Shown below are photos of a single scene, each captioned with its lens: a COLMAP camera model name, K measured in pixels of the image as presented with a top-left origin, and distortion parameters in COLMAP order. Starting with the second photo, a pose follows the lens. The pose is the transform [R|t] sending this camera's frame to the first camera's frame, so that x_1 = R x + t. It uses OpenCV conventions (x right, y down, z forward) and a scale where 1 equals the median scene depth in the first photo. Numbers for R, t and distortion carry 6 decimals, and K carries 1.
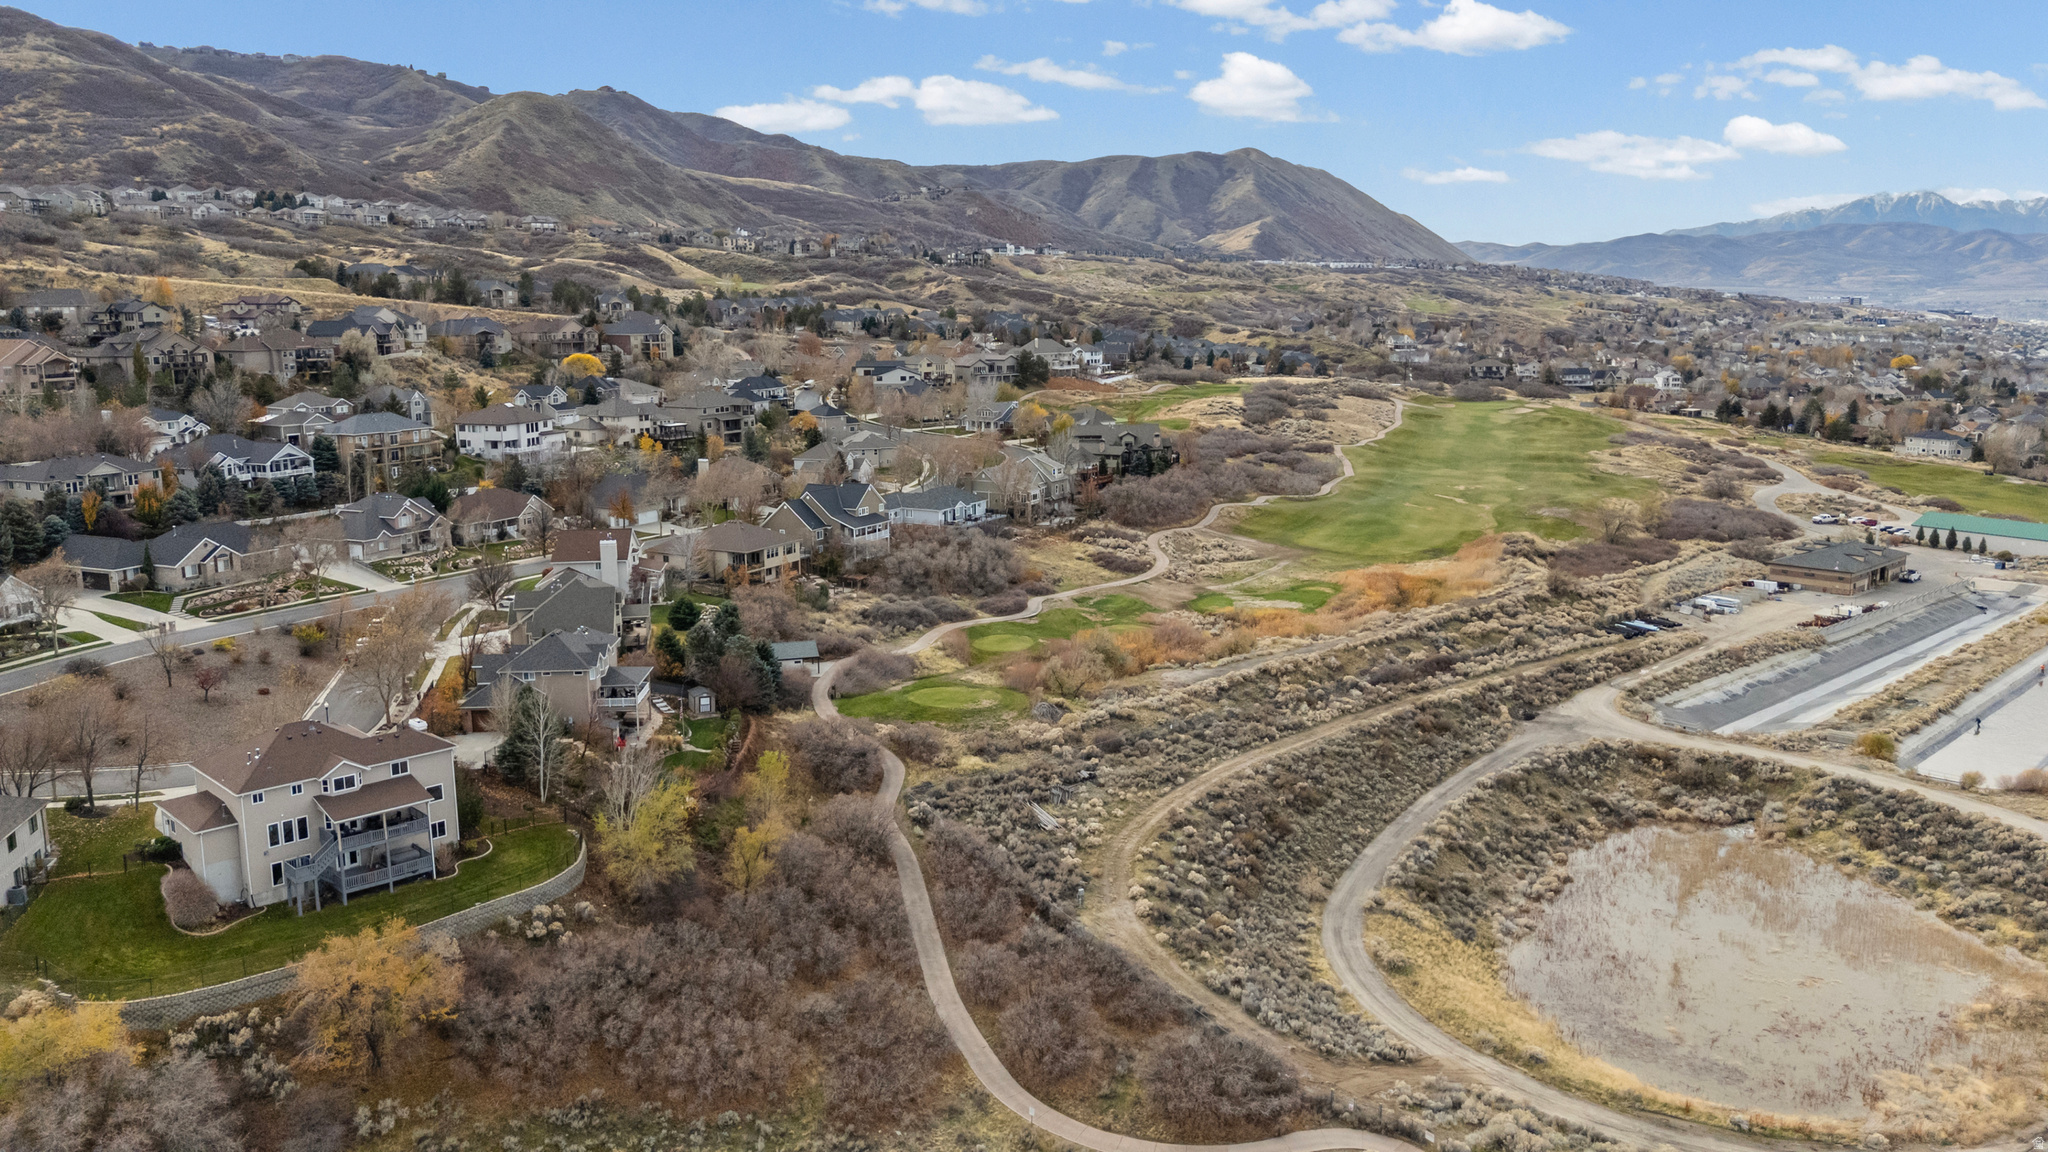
lens RADIAL K [[1503.0, 0, 1029.3], [0, 1503.0, 566.0], [0, 0, 1]] dist [0.096614, -0.106344]
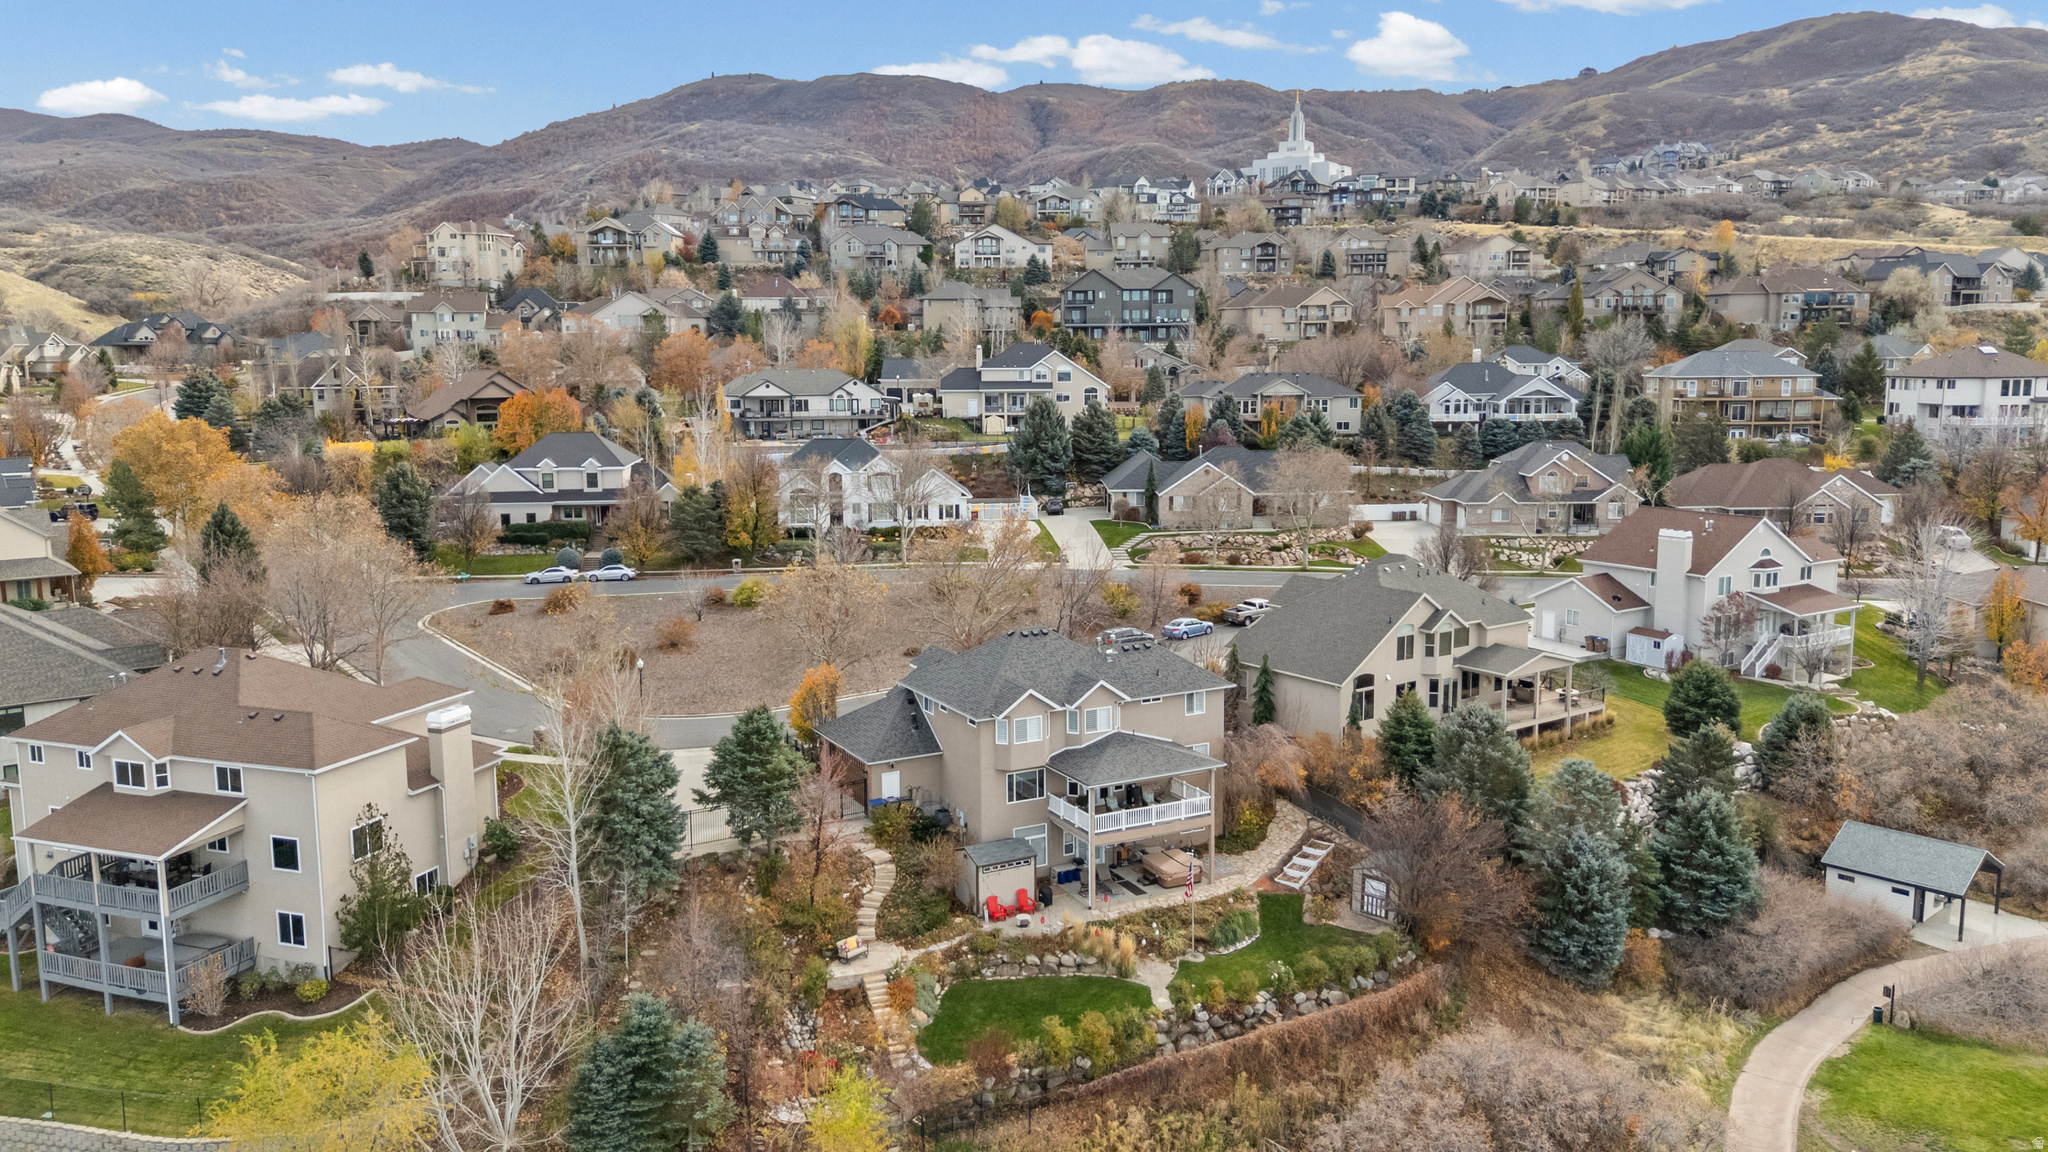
lens RADIAL K [[1503.0, 0, 1029.3], [0, 1503.0, 566.0], [0, 0, 1]] dist [0.096614, -0.106344]
pose [[0.421722, 0.134985, -0.896621, 0.051490], [-0.159857, 0.984436, 0.073017, -0.005236], [0.892522, 0.112539, 0.436737, 0.389580]]
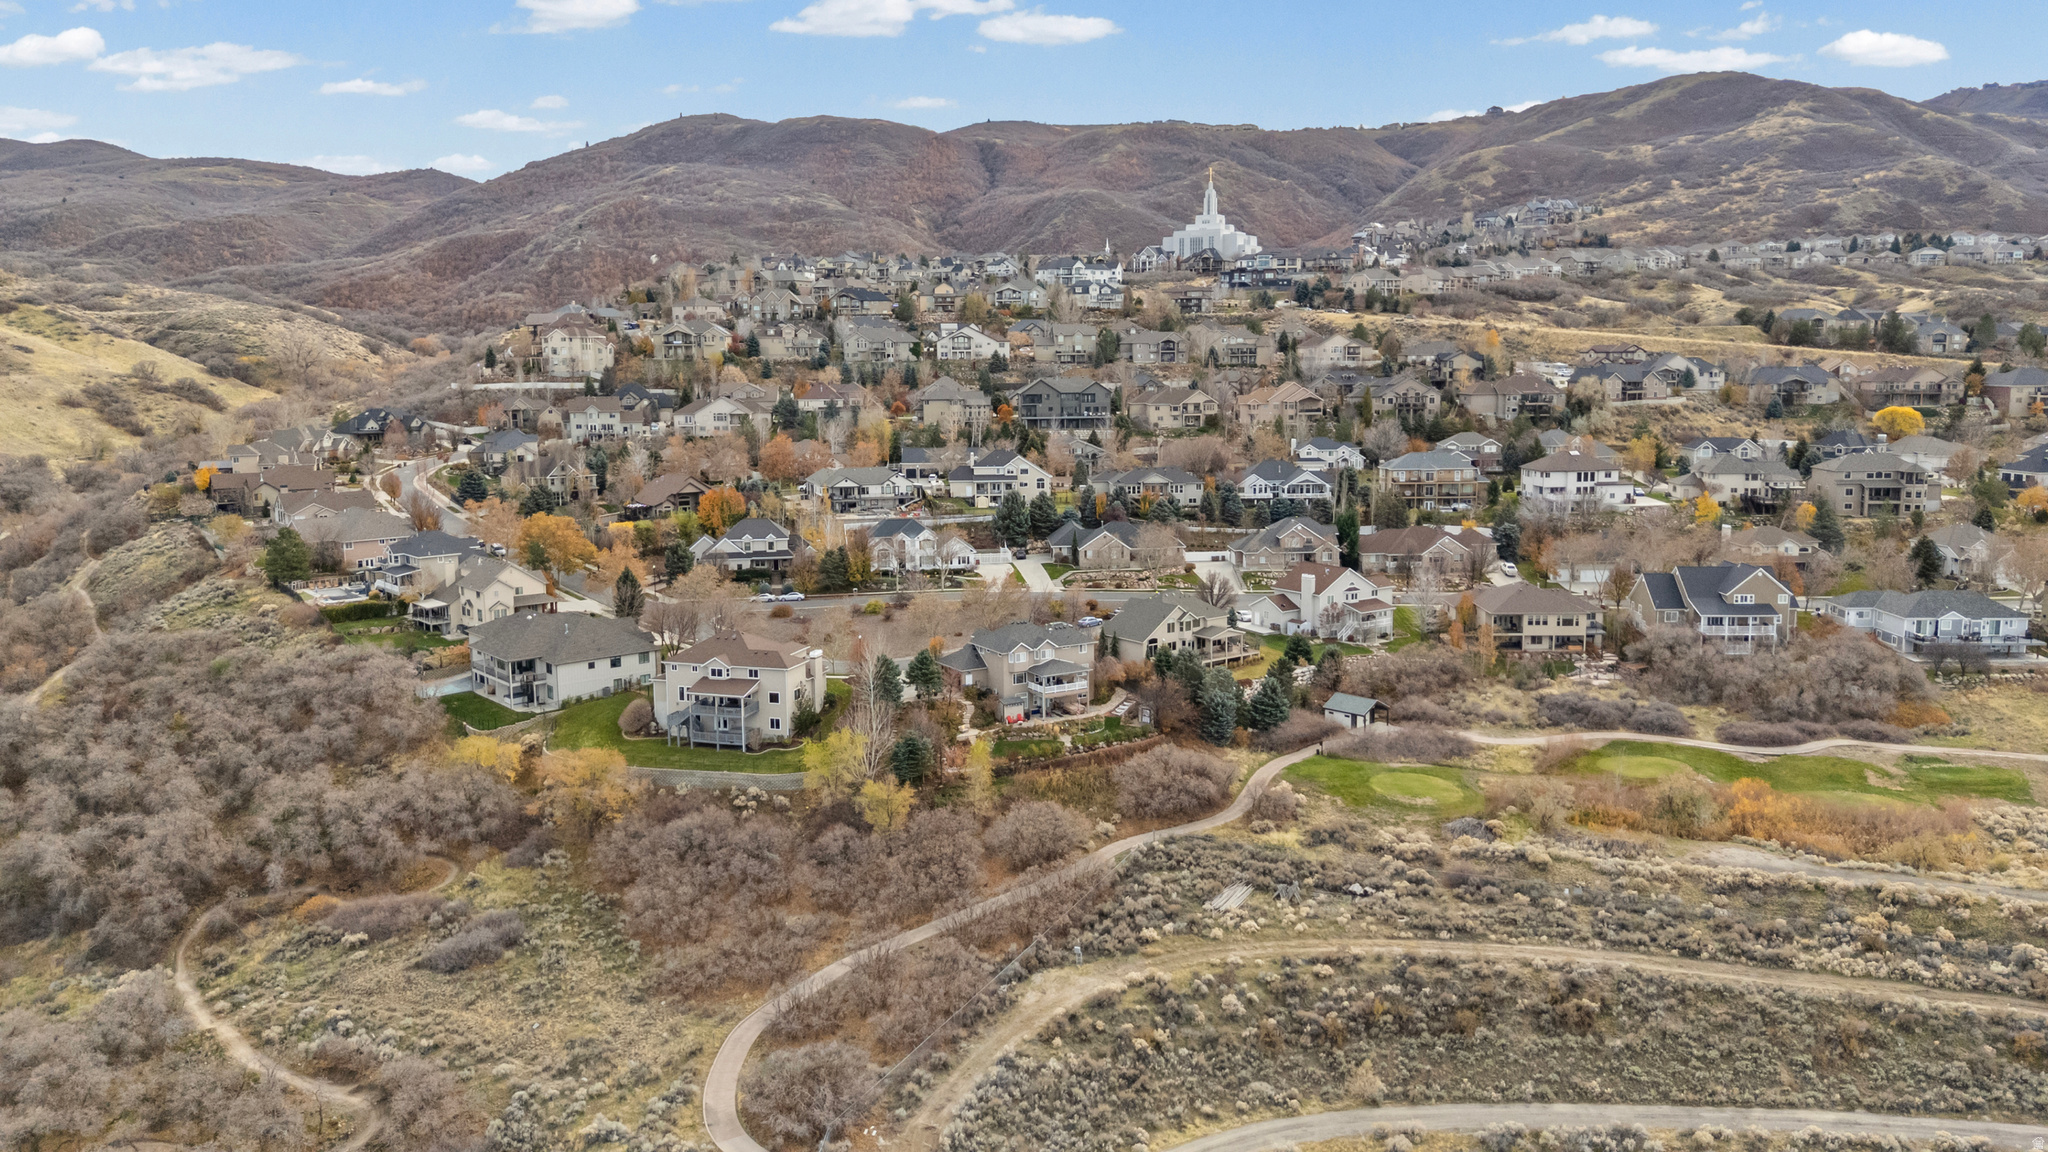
lens RADIAL K [[1503.0, 0, 1029.3], [0, 1503.0, 566.0], [0, 0, 1]] dist [0.096614, -0.106344]
pose [[0.453541, 0.129083, -0.881838, 0.377789], [-0.153496, 0.985984, 0.065383, -0.040876], [0.877918, 0.105704, 0.466997, 0.210255]]
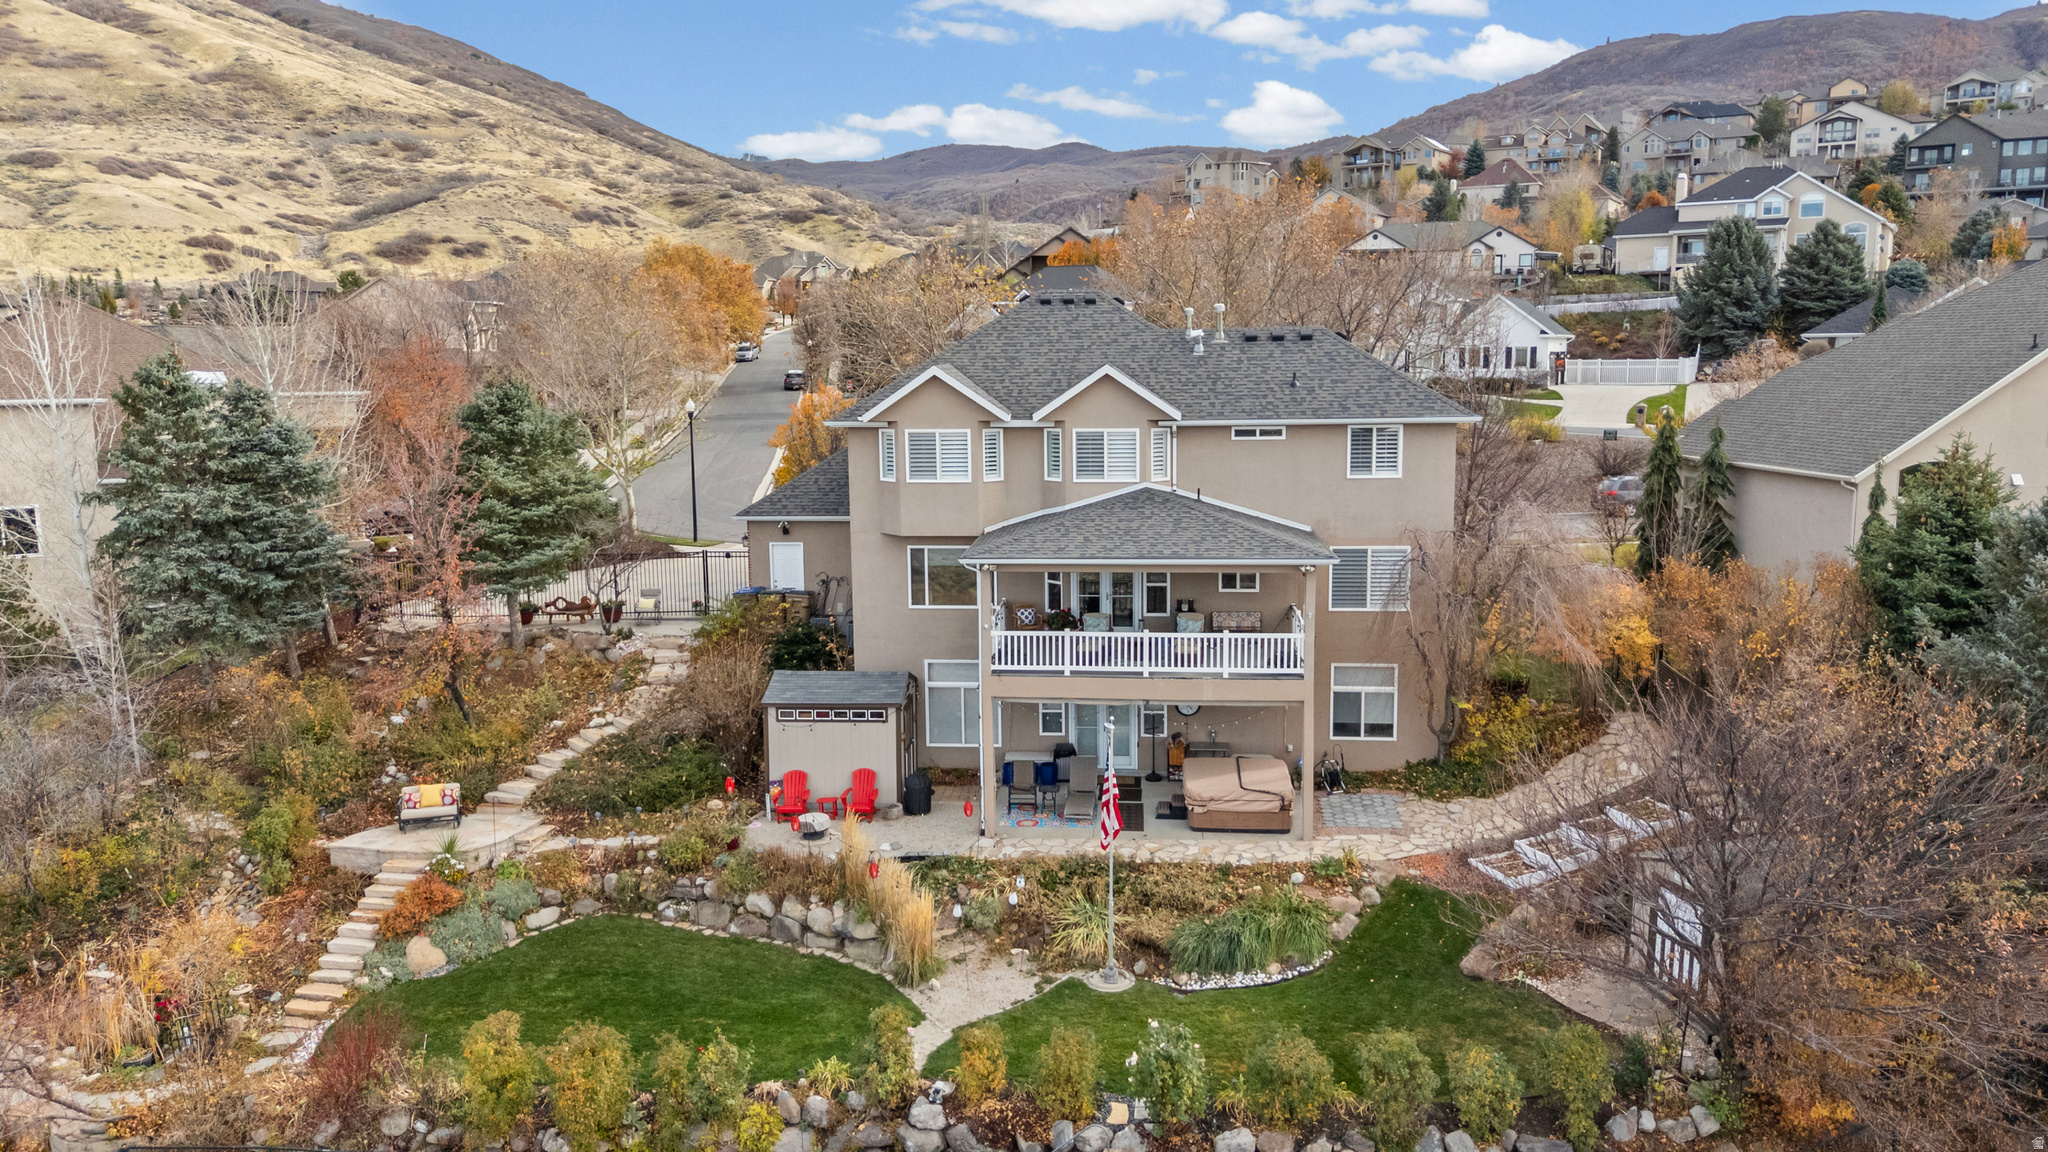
lens RADIAL K [[1503.0, 0, 1029.3], [0, 1503.0, 566.0], [0, 0, 1]] dist [0.096614, -0.106344]
pose [[-0.127863, 0.146663, -0.980888, -0.035018], [-0.169579, 0.971209, 0.167322, 0.022327], [0.977187, 0.187732, -0.099311, 0.503488]]
